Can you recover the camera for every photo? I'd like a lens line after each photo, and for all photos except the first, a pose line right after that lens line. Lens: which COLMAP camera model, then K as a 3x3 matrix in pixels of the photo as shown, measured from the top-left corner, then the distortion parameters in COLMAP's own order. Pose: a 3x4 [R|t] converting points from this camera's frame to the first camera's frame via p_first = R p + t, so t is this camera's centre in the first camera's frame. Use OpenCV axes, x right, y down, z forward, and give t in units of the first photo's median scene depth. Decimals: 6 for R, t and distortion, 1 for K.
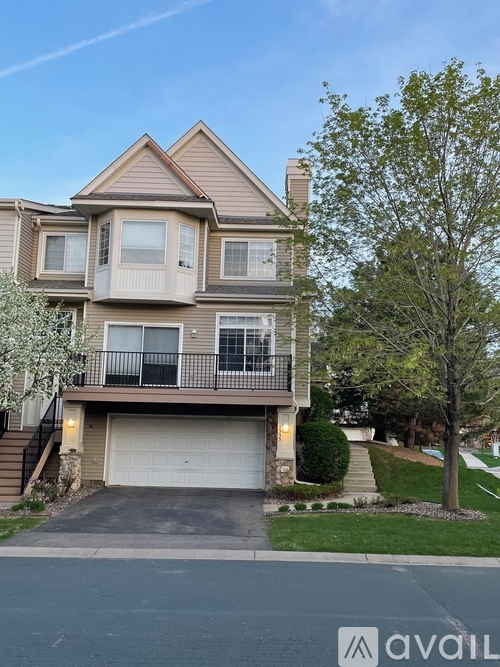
lens RADIAL K [[624.9, 0, 249.9], [0, 624.9, 344.9], [0, 0, 1]] dist [0.052022, -0.000657]
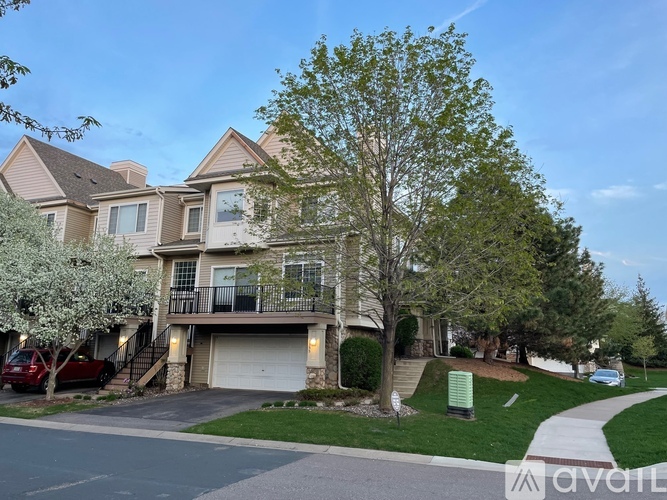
lens RADIAL K [[510.5, 0, 333.5], [0, 510.5, 250.0], [0, 0, 1]] dist [0.052060, -0.000956]
pose [[0.921956, -0.080091, -0.378923, 0.446248], [0.053299, 0.995313, -0.080693, 0.032818], [0.383609, 0.054200, 0.921904, 0.069095]]
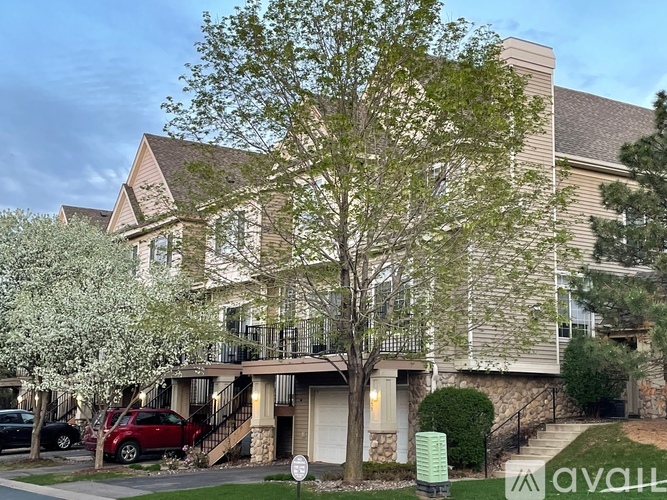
lens RADIAL K [[996.7, 0, 333.5], [0, 996.7, 250.0], [0, 0, 1]] dist [0.570633, -2.878067]
pose [[0.558201, -0.145303, -0.816883, 1.095132], [0.114156, 0.988633, -0.097847, 0.057493], [0.821815, -0.038634, 0.568443, 0.146197]]
